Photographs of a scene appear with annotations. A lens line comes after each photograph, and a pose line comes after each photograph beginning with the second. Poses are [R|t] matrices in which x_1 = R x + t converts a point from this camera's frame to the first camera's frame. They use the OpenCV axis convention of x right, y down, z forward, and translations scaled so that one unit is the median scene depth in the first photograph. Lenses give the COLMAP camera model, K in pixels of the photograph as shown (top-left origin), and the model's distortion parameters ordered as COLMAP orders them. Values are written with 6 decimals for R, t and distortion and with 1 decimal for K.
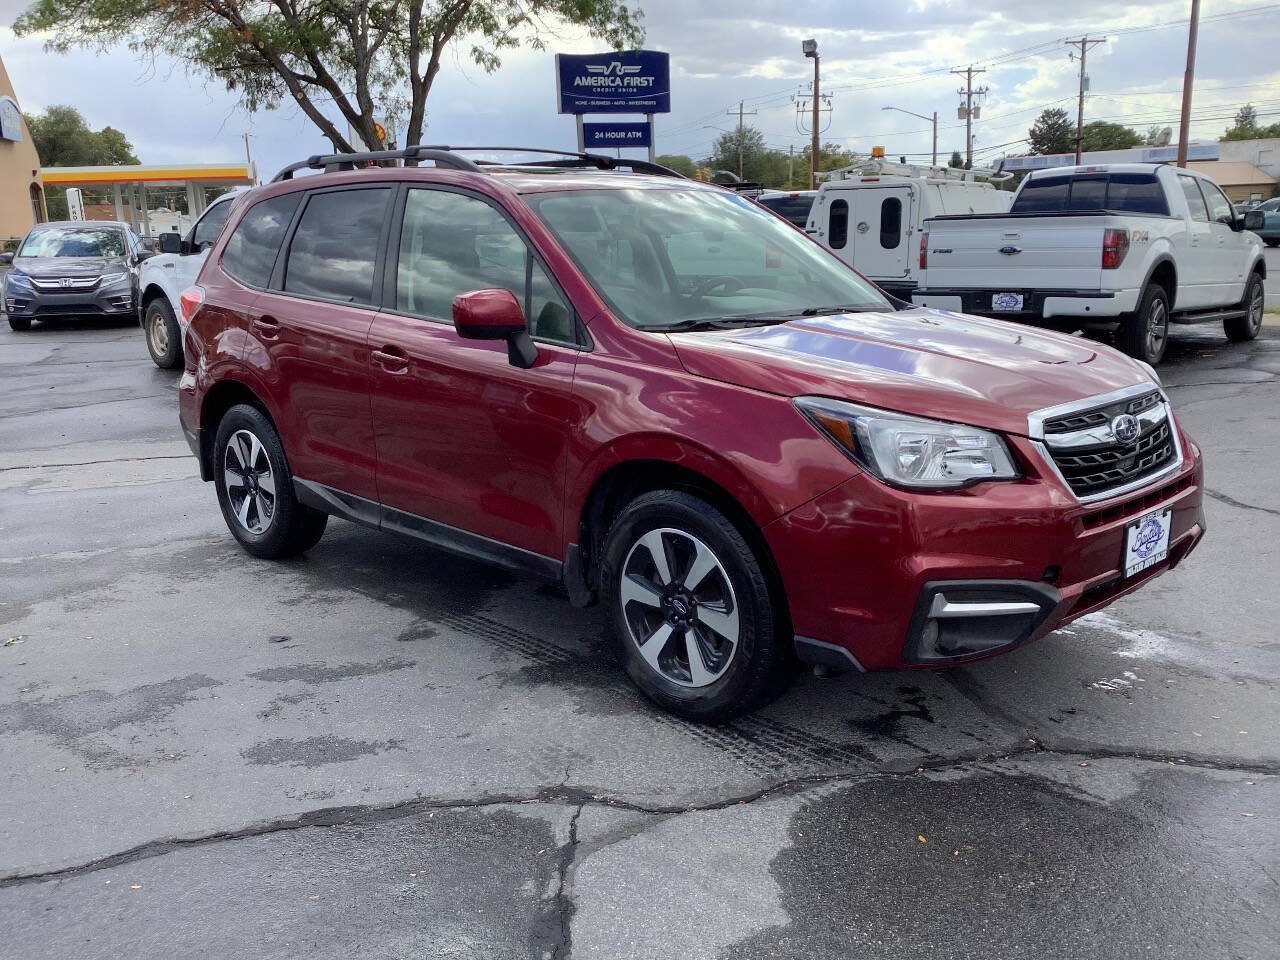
lens RADIAL K [[1145.7, 0, 637.8], [0, 1145.7, 476.5], [0, 0, 1]] dist [0.095290, -0.148433]
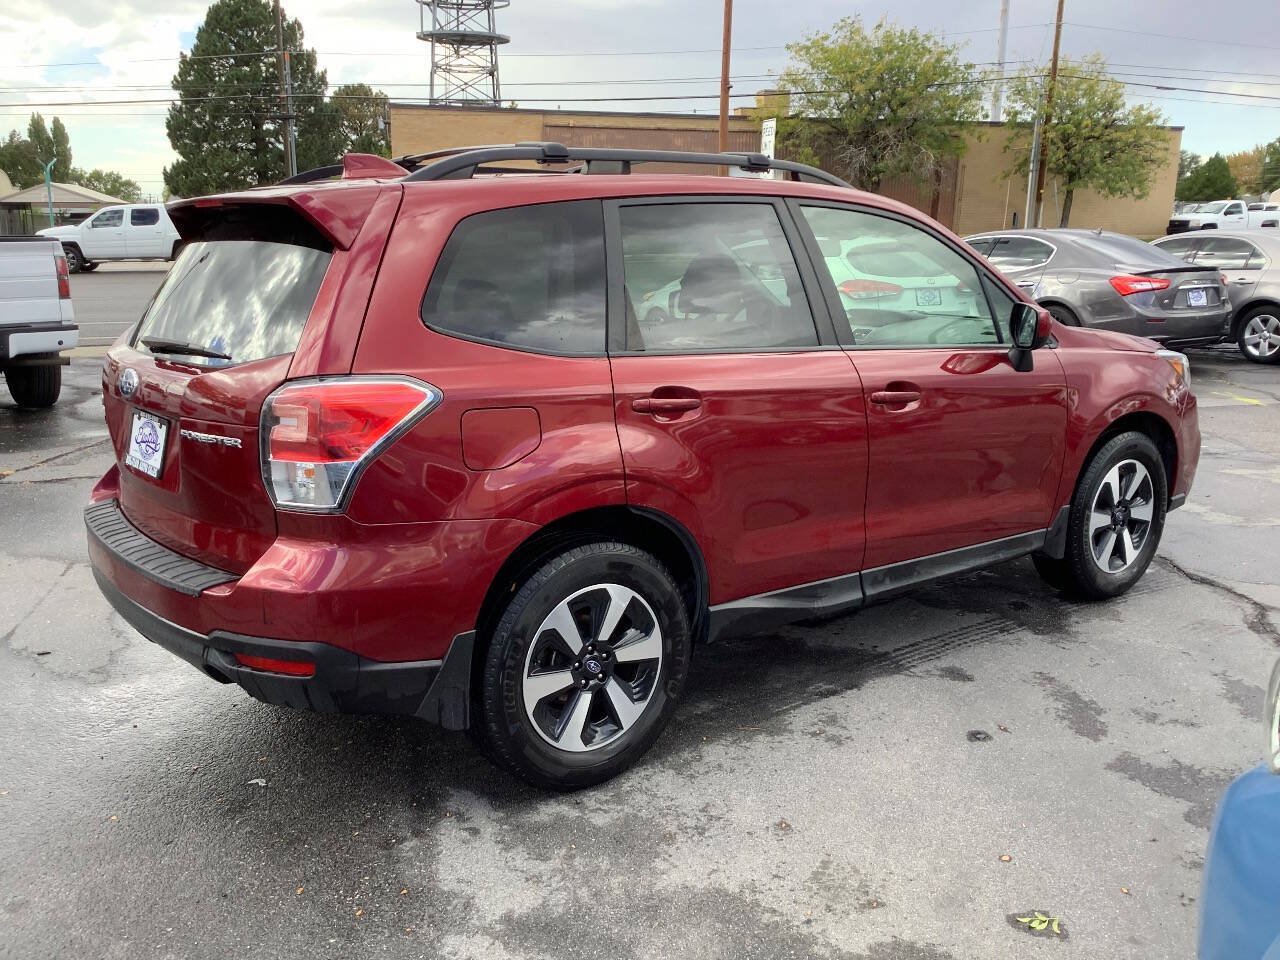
lens RADIAL K [[1136.0, 0, 632.2], [0, 1136.0, 477.9], [0, 0, 1]] dist [0.114276, -0.201720]
pose [[0.125939, -0.193975, 0.972889, -1.185506], [0.214335, 0.962855, 0.164229, -0.246234], [-0.968607, 0.187841, 0.162837, 1.133568]]
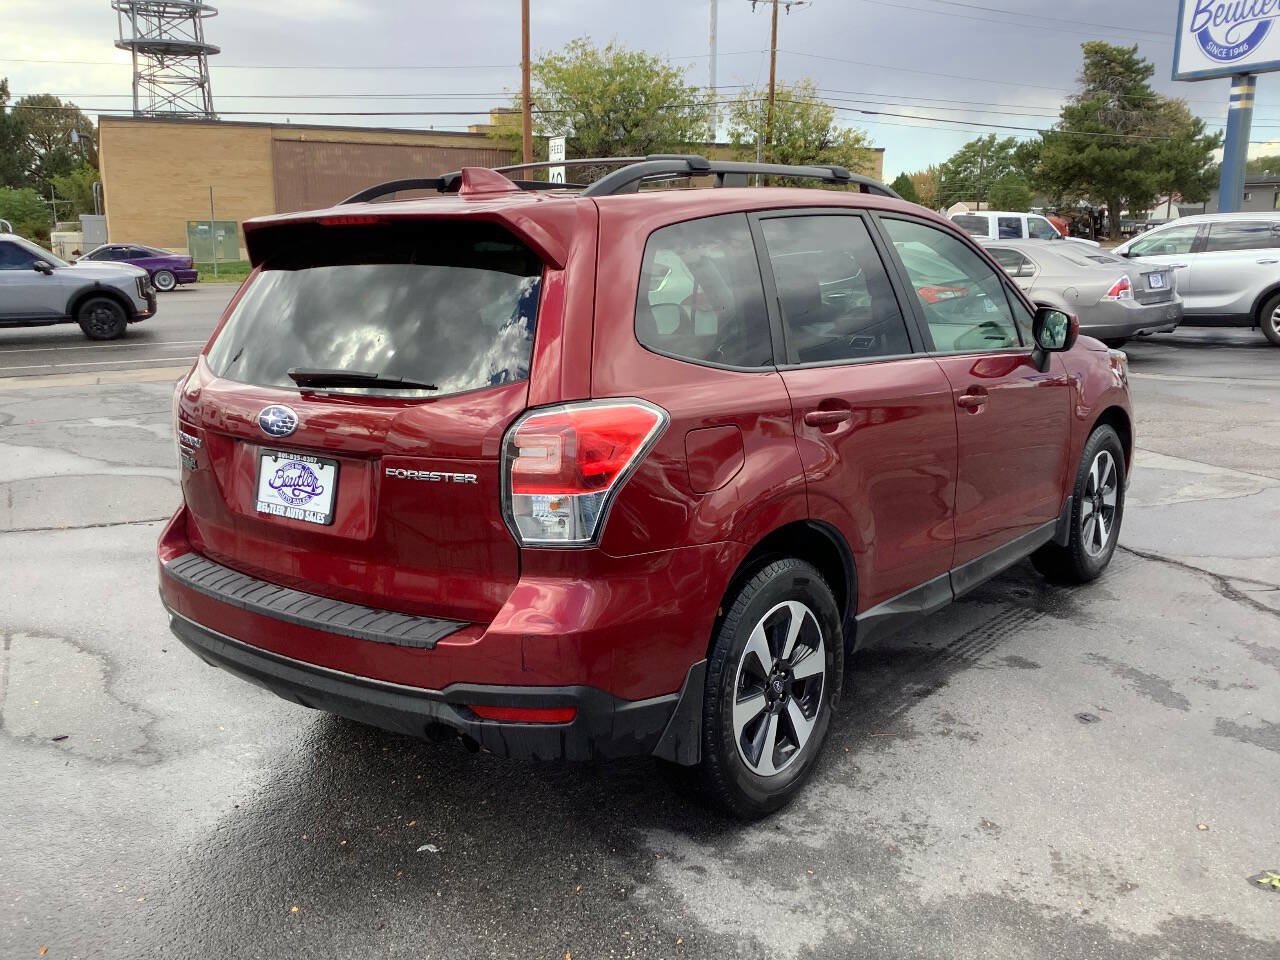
lens RADIAL K [[1136.0, 0, 632.2], [0, 1136.0, 477.9], [0, 0, 1]] dist [0.114276, -0.201720]
pose [[-0.108461, -0.180720, 0.977536, -1.168164], [0.230705, 0.951914, 0.201581, -0.311568], [-0.966960, 0.247386, -0.061553, 1.423961]]
